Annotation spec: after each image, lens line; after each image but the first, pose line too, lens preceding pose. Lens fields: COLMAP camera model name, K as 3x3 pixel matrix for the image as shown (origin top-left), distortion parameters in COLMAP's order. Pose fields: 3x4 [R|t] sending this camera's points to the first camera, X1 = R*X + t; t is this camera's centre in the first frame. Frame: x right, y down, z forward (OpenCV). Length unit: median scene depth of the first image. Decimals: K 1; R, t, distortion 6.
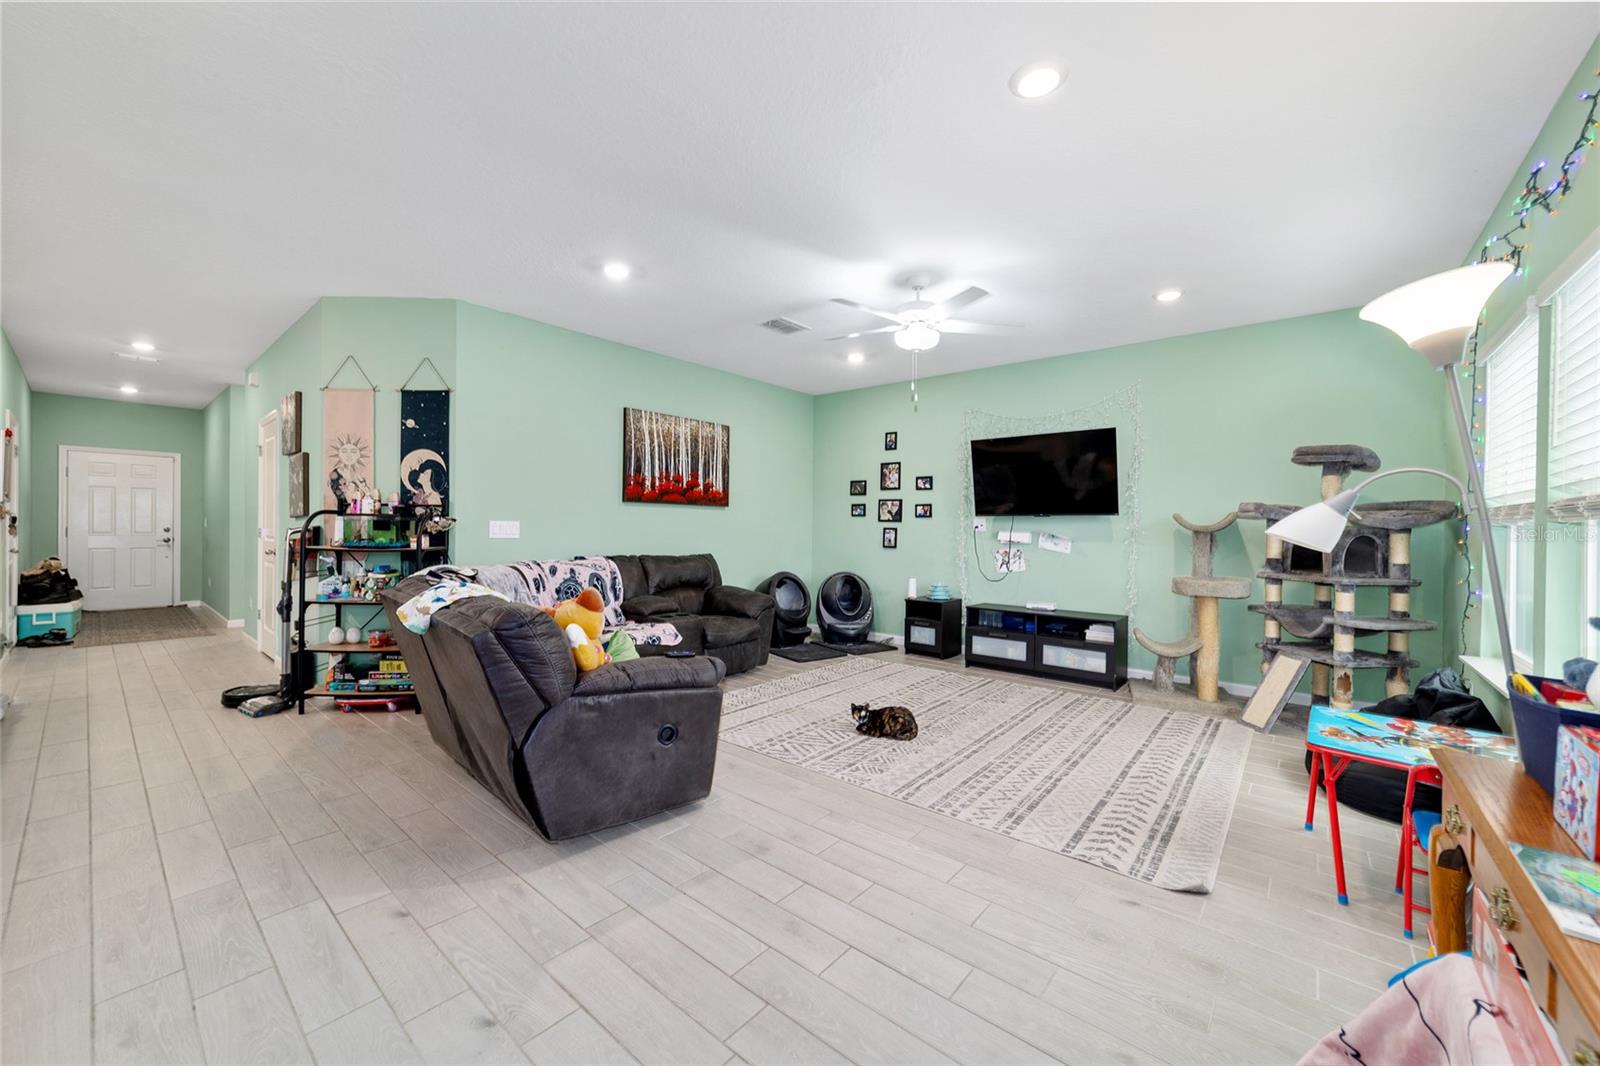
lens RADIAL K [[616.4, 0, 800.3], [0, 616.4, 529.4], [0, 0, 1]] dist [-0.020262, 0.011770]
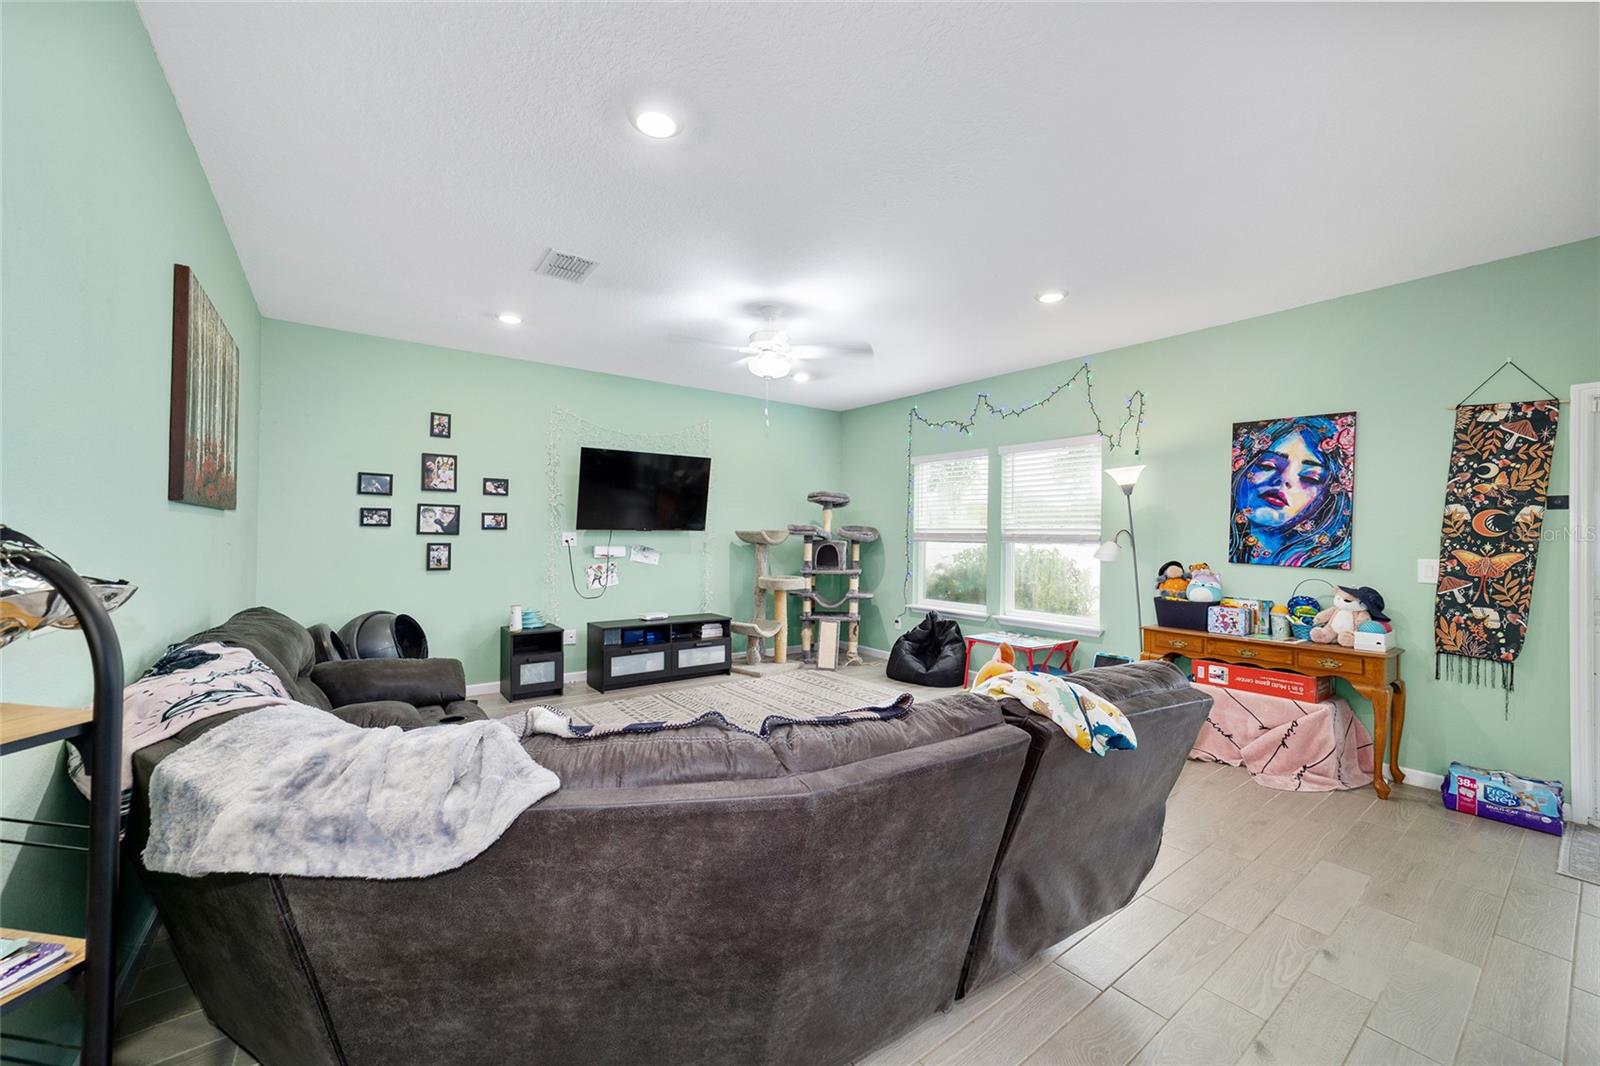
lens RADIAL K [[616.4, 0, 800.3], [0, 616.4, 529.4], [0, 0, 1]] dist [-0.020262, 0.011770]
pose [[0.224917, -0.004148, 0.974369, -0.613381], [-0.006537, 0.999962, 0.005766, -0.034039], [-0.974356, -0.007666, 0.224881, 0.543143]]
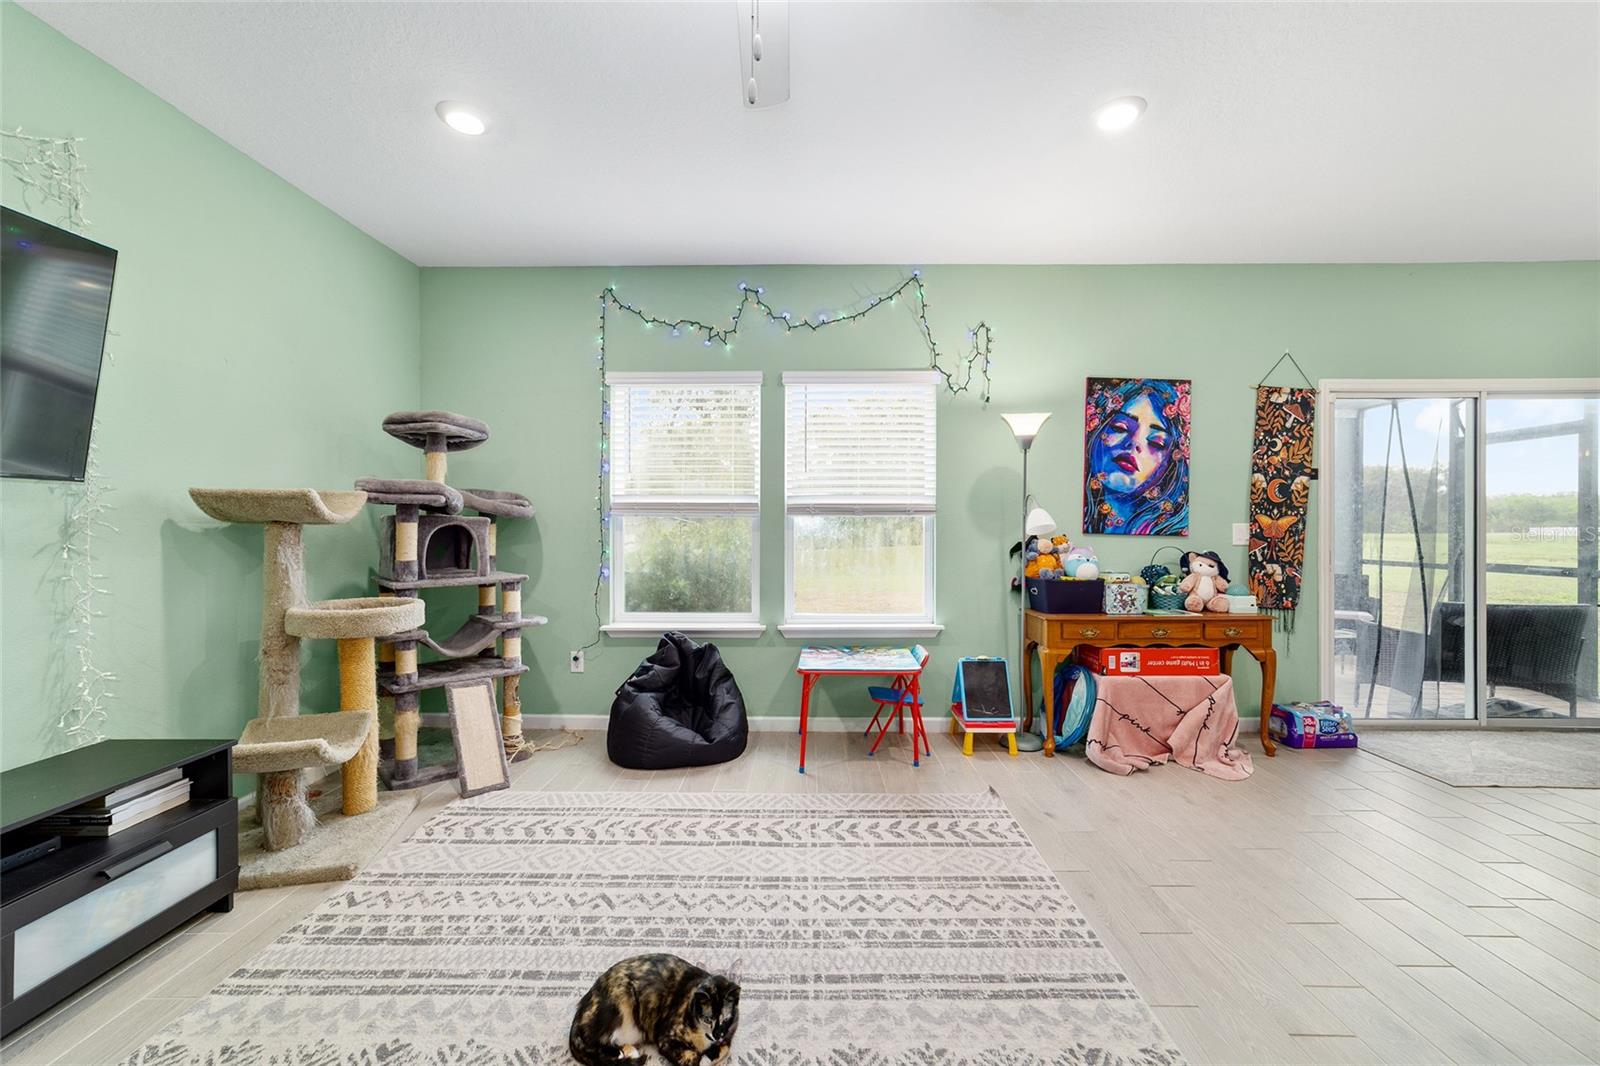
lens RADIAL K [[616.4, 0, 800.3], [0, 616.4, 529.4], [0, 0, 1]] dist [-0.020262, 0.011770]
pose [[-0.631849, -0.018541, 0.774869, -0.047077], [-0.007451, 0.999813, 0.017848, -0.004172], [-0.775055, 0.005504, -0.631869, 0.890899]]
